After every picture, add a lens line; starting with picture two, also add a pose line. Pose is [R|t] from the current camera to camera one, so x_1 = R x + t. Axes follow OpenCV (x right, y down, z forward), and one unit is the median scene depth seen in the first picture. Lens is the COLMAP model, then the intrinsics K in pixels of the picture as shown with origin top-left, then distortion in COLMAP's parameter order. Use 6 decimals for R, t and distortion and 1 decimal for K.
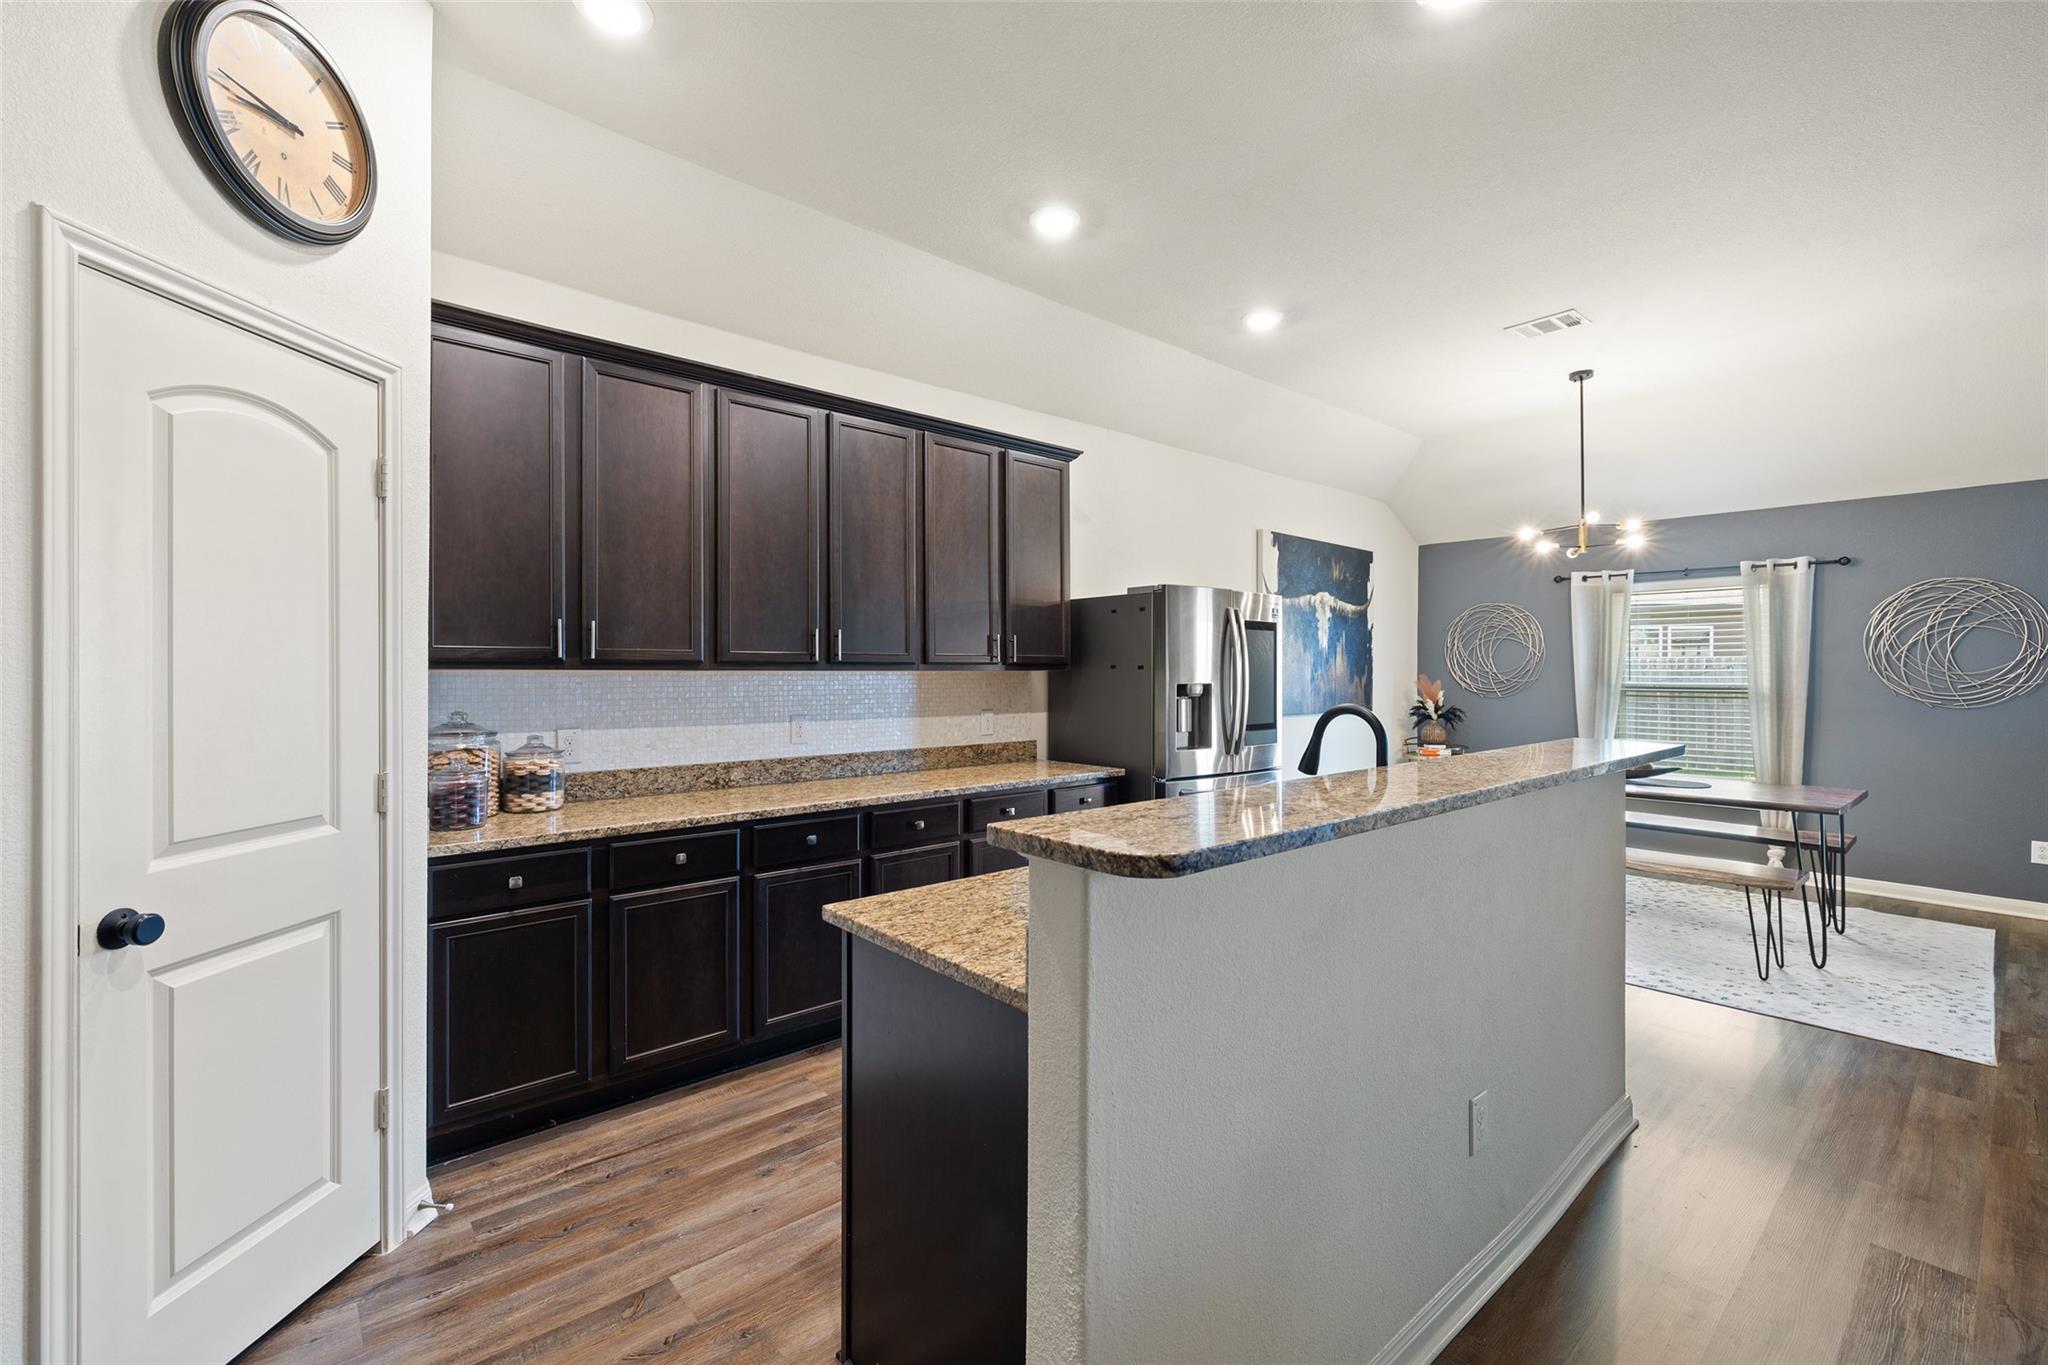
lens RADIAL K [[866.8, 0, 1017.8], [0, 866.8, 671.5], [0, 0, 1]] dist [0.000358, 0.000134]
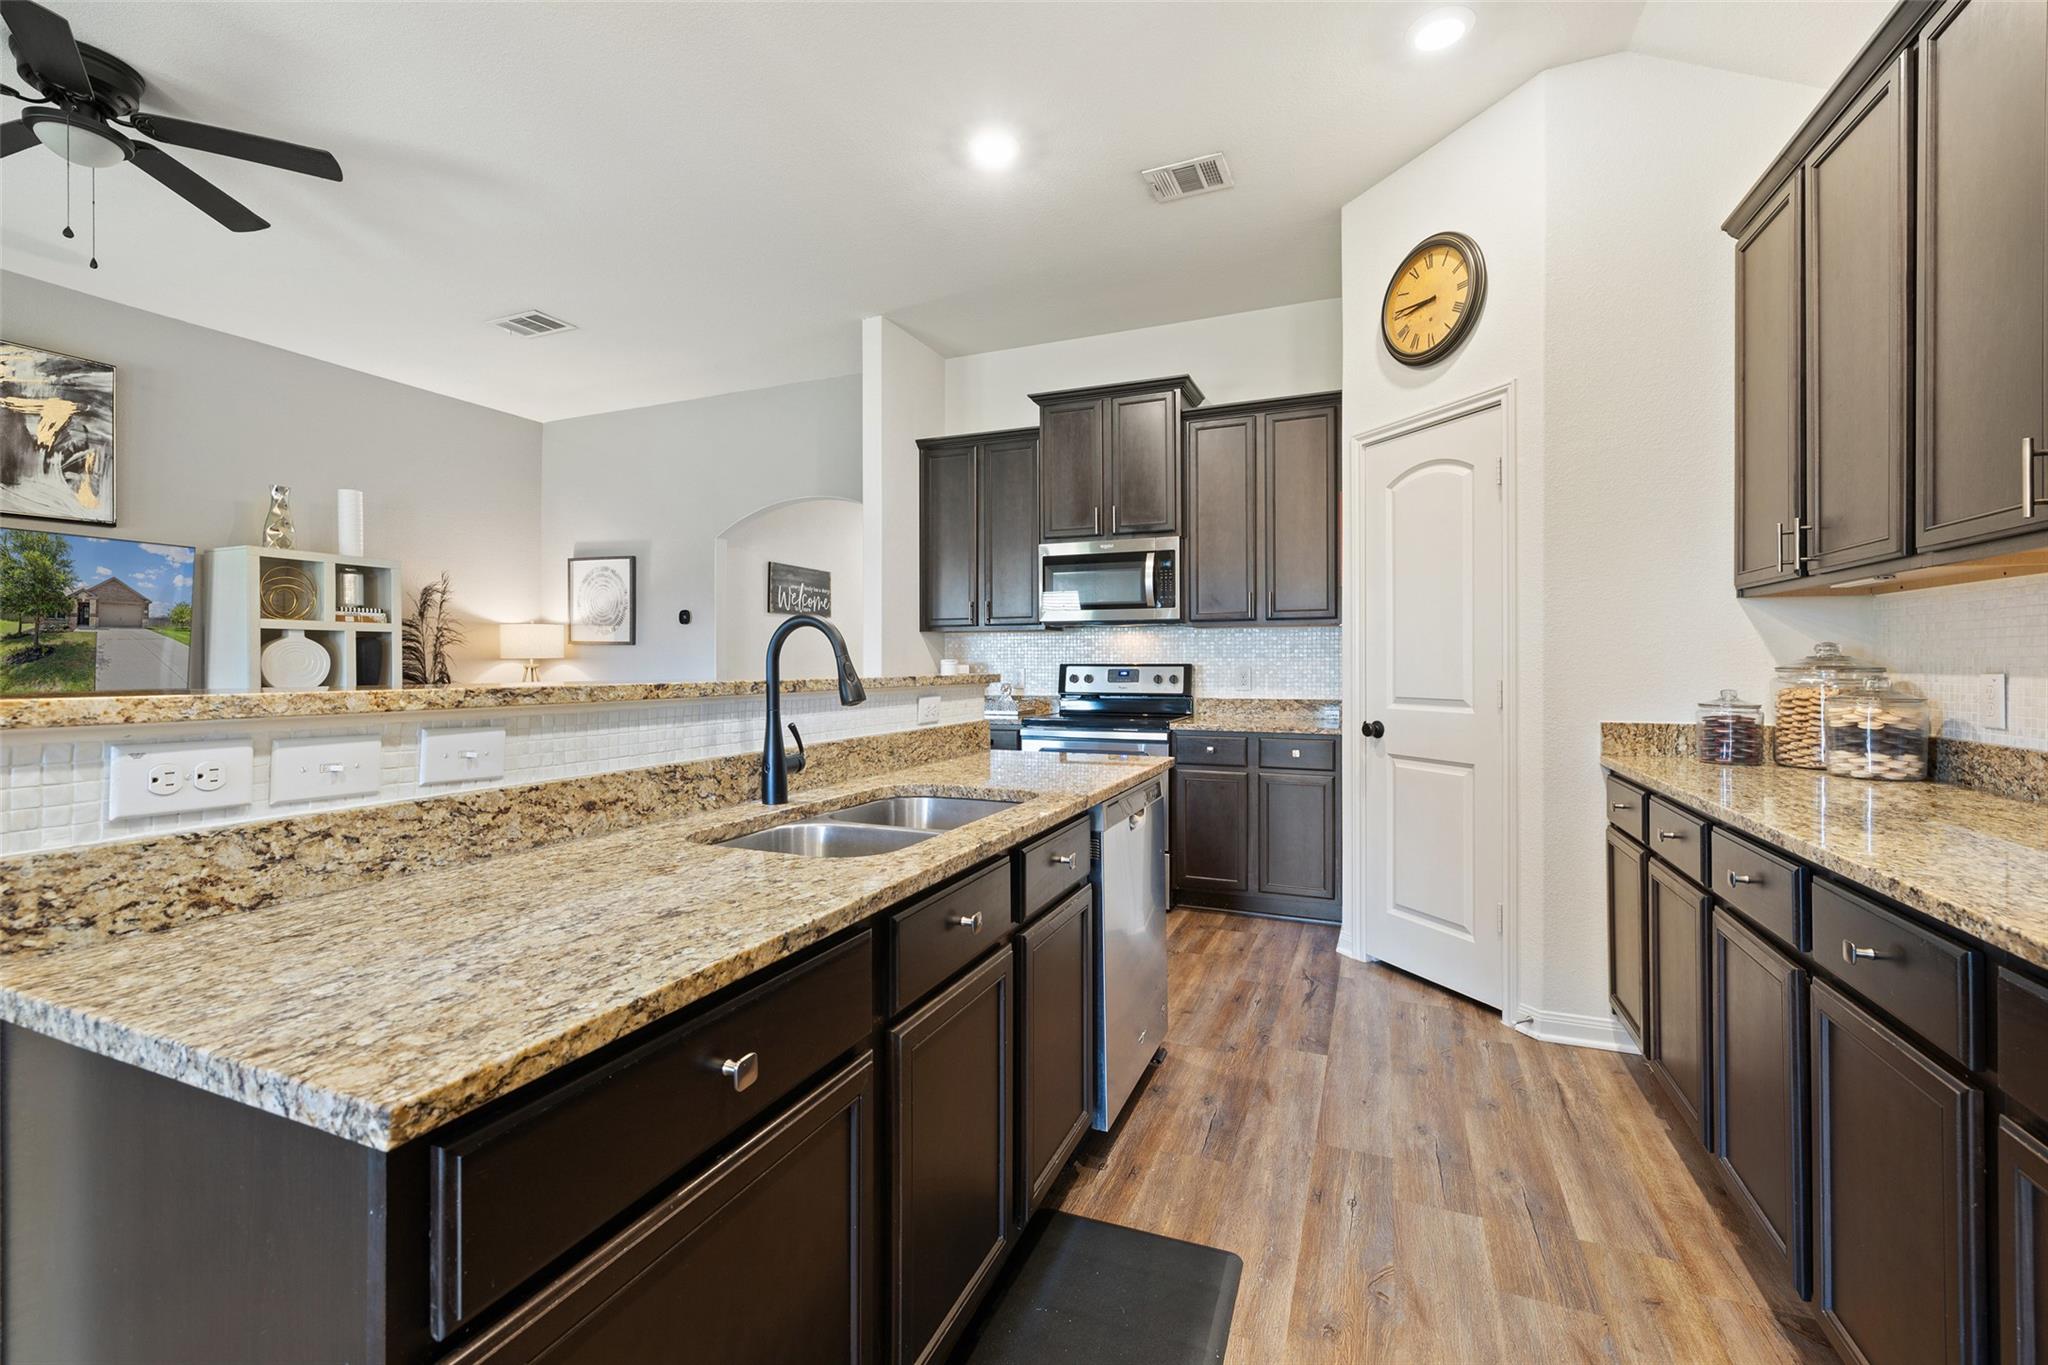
lens RADIAL K [[866.8, 0, 1022.4], [0, 866.8, 660.3], [0, 0, 1]] dist [0.000358, 0.000134]
pose [[-0.894339, 0.000745, -0.447389, 0.343707], [0.002215, 0.999994, -0.002763, 0.051244], [0.447384, -0.003462, -0.894335, 1.108656]]
